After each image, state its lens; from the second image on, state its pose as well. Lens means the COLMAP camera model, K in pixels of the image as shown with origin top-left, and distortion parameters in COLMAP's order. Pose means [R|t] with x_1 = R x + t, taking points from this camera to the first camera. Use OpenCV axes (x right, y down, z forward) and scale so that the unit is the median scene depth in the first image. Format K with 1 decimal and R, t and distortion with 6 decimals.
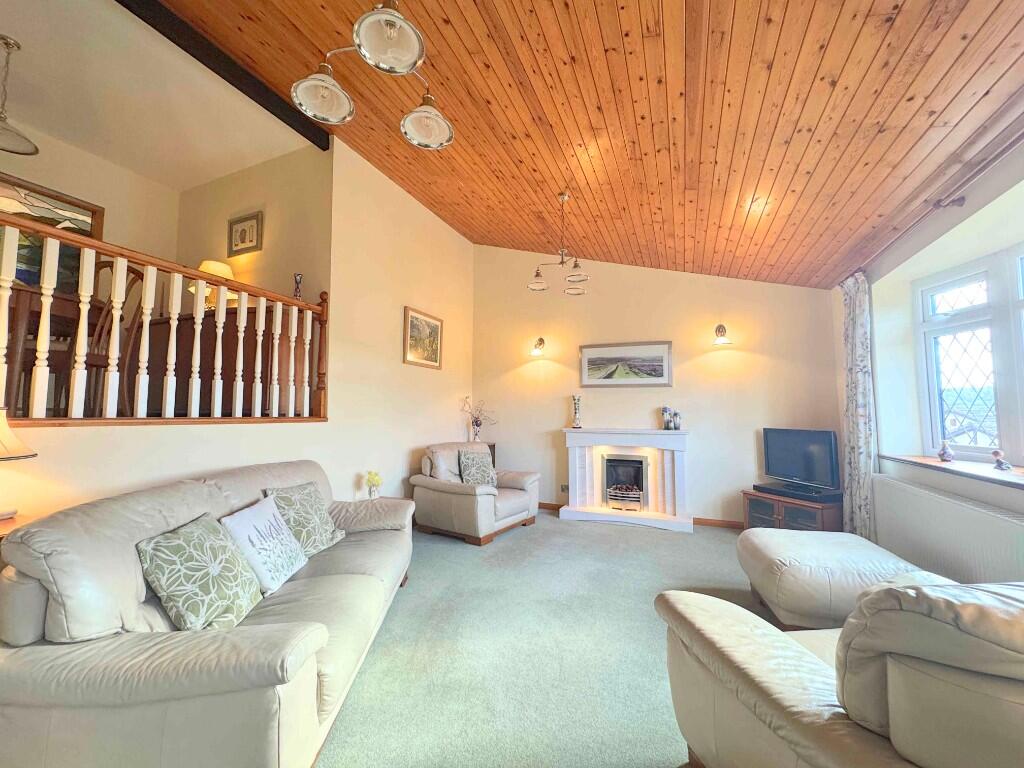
lens RADIAL K [[407.7, 0, 512.0], [0, 407.7, 384.0], [0, 0, 1]] dist [0.000245, -0.000086]
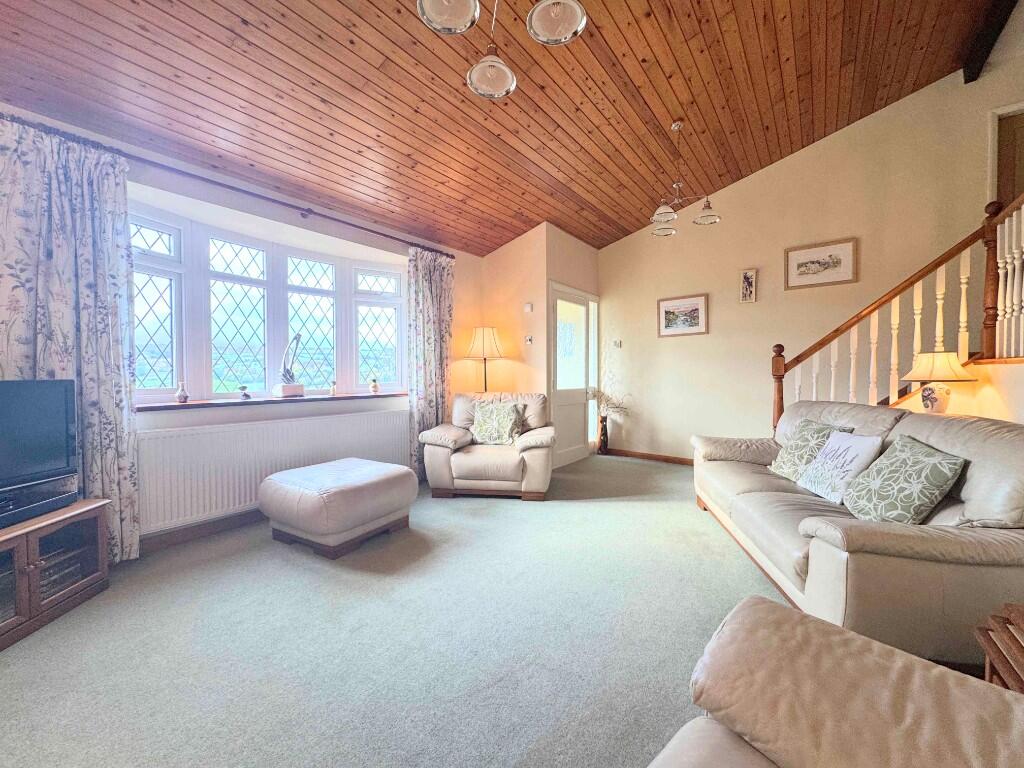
lens RADIAL K [[407.7, 0, 512.0], [0, 407.7, 384.0], [0, 0, 1]] dist [0.000245, -0.000086]
pose [[-0.968174, -0.001272, 0.250274, 0.008532], [-0.011297, 0.999190, -0.038624, 0.102788], [-0.250022, -0.040222, -0.967404, 1.063984]]
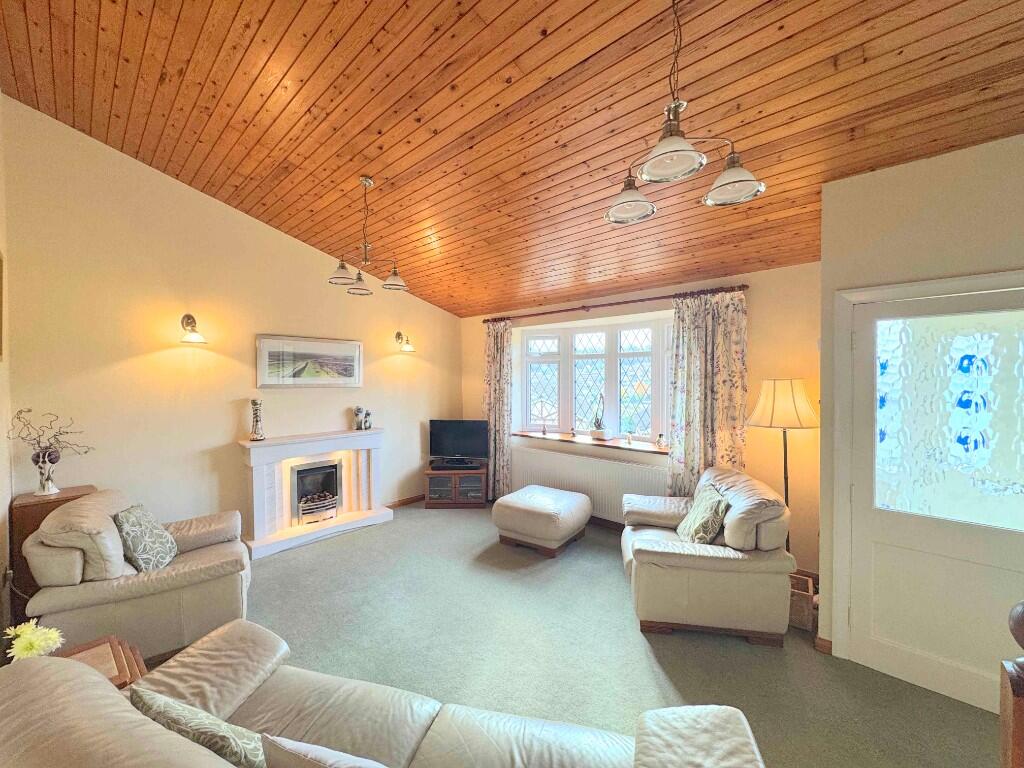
lens RADIAL K [[407.7, 0, 512.0], [0, 407.7, 384.0], [0, 0, 1]] dist [0.000245, -0.000086]
pose [[0.337212, -0.019089, 0.941235, -0.448419], [-0.058391, 0.997445, 0.041149, -0.065519], [-0.939616, -0.068836, 0.335236, 0.306767]]
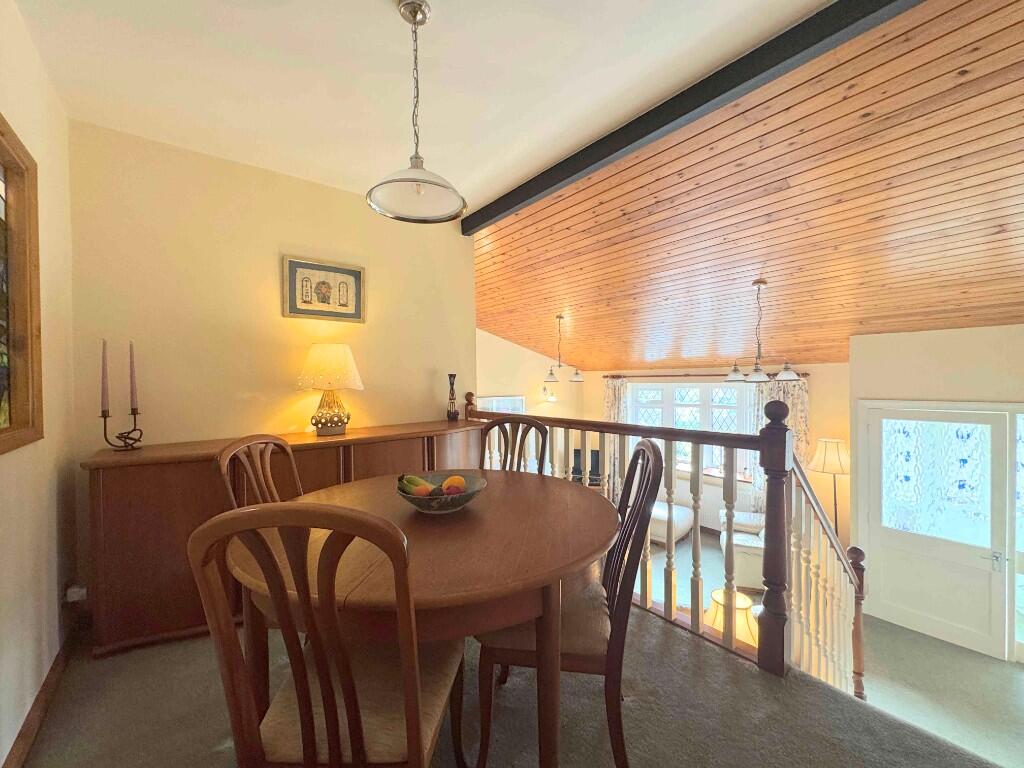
lens RADIAL K [[407.7, 0, 512.0], [0, 407.7, 384.0], [0, 0, 1]] dist [0.000245, -0.000086]
pose [[0.474167, -0.018451, 0.880242, -0.953925], [-0.046389, 0.997868, 0.045906, -0.222501], [-0.879212, -0.062600, 0.472300, 0.348293]]
